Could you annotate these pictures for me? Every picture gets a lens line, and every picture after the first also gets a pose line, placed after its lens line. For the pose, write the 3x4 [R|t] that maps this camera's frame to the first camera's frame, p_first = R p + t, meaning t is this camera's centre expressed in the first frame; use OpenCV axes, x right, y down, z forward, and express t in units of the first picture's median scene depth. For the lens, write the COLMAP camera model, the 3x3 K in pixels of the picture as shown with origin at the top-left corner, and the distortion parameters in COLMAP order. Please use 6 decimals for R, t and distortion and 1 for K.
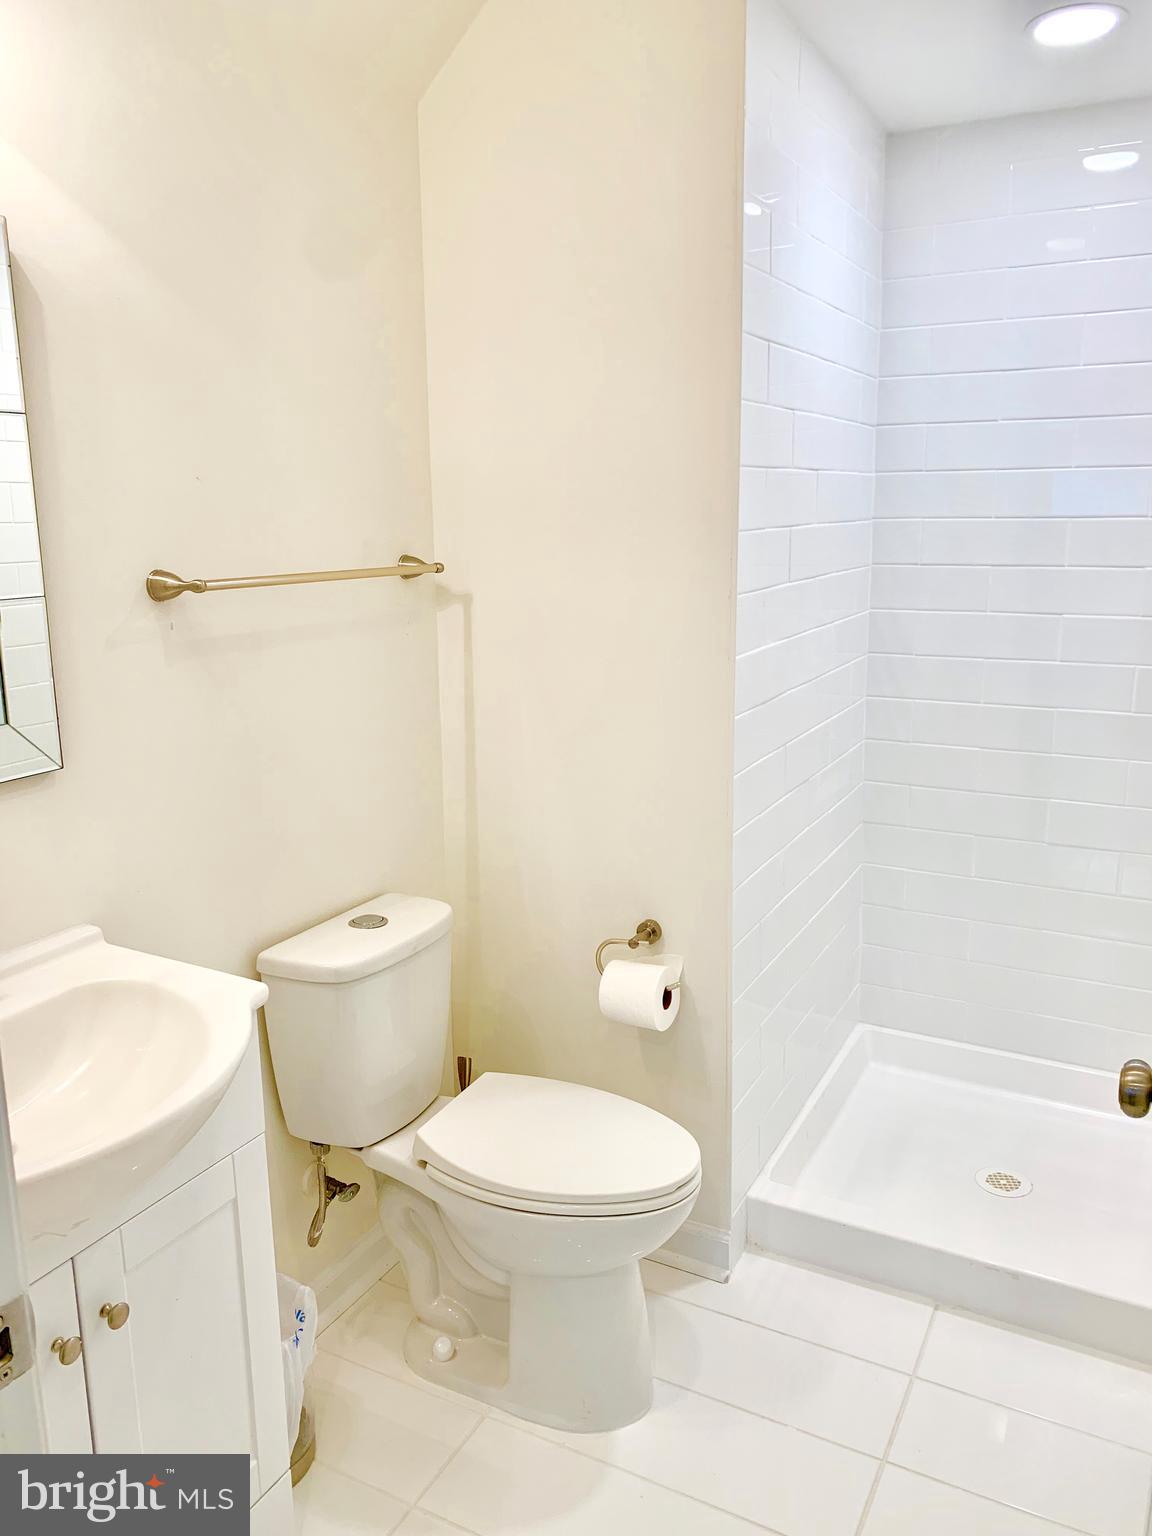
lens RADIAL K [[1174.9, 0, 570.9], [0, 1174.9, 773.0], [0, 0, 1]] dist [0.027657, -0.033278]
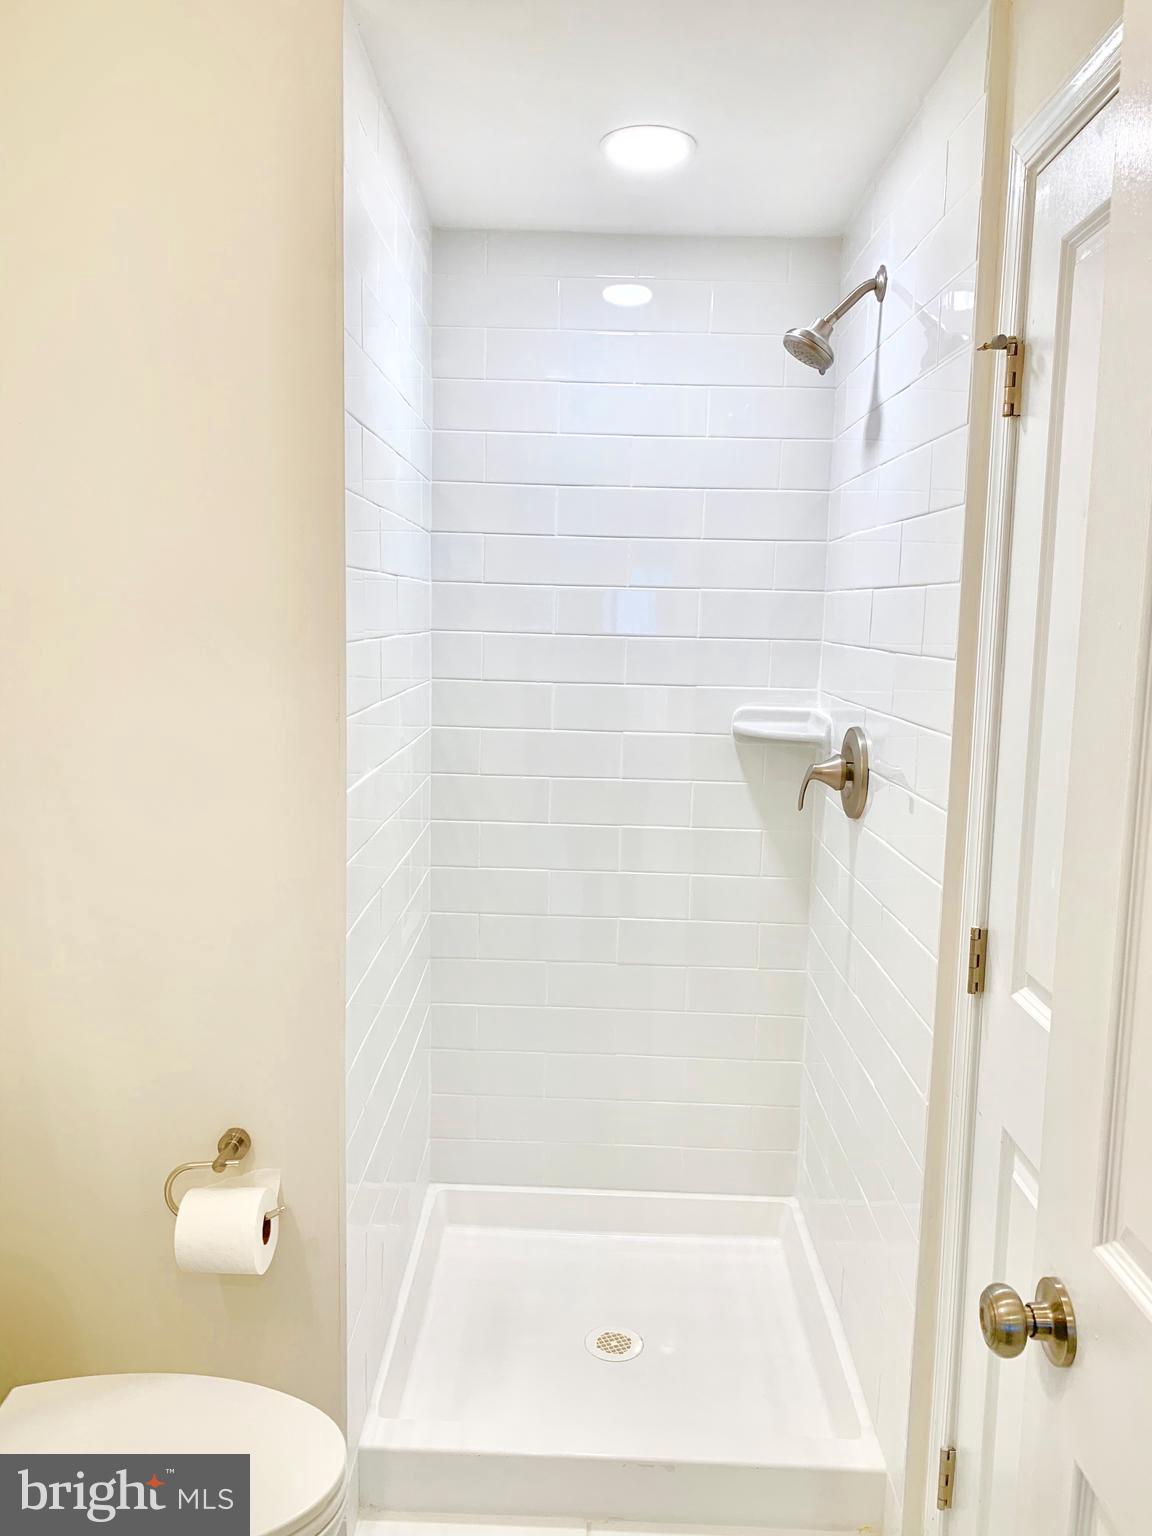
lens RADIAL K [[1174.9, 0, 567.3], [0, 1174.9, 771.1], [0, 0, 1]] dist [0.027657, -0.033278]
pose [[0.892379, -0.025734, 0.450553, -0.088346], [0.065574, 0.995171, -0.073038, -0.042222], [-0.446498, 0.094723, 0.889757, 0.190908]]
